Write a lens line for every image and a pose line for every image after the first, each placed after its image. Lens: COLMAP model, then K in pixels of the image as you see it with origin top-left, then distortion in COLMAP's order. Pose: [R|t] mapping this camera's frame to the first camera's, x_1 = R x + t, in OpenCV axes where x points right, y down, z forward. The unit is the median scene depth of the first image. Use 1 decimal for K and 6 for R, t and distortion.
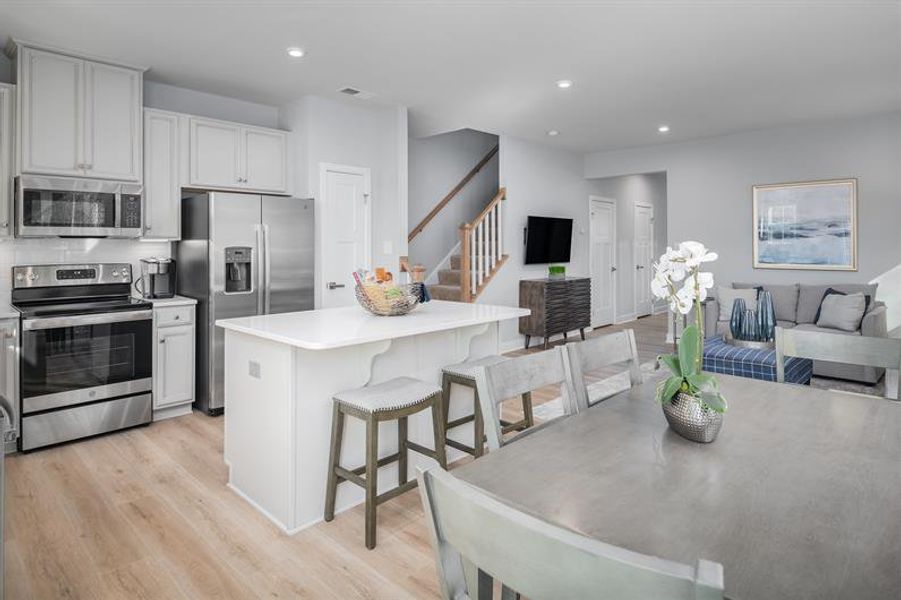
lens RADIAL K [[502.8, 0, 450.1], [0, 502.8, 245.1], [0, 0, 1]] dist [-0.006787, -0.001621]
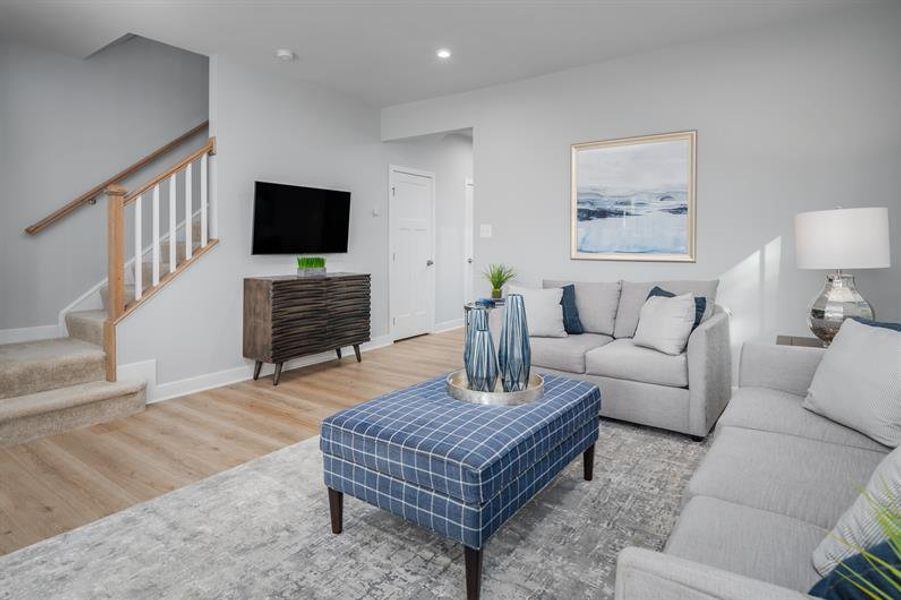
lens RADIAL K [[502.8, 0, 450.1], [0, 502.8, 245.1], [0, 0, 1]] dist [-0.006787, -0.001621]
pose [[0.987386, 0.004003, 0.158281, 0.305375], [-0.004614, 0.999983, 0.003489, 0.023124], [-0.158265, -0.004175, 0.987388, 0.301961]]
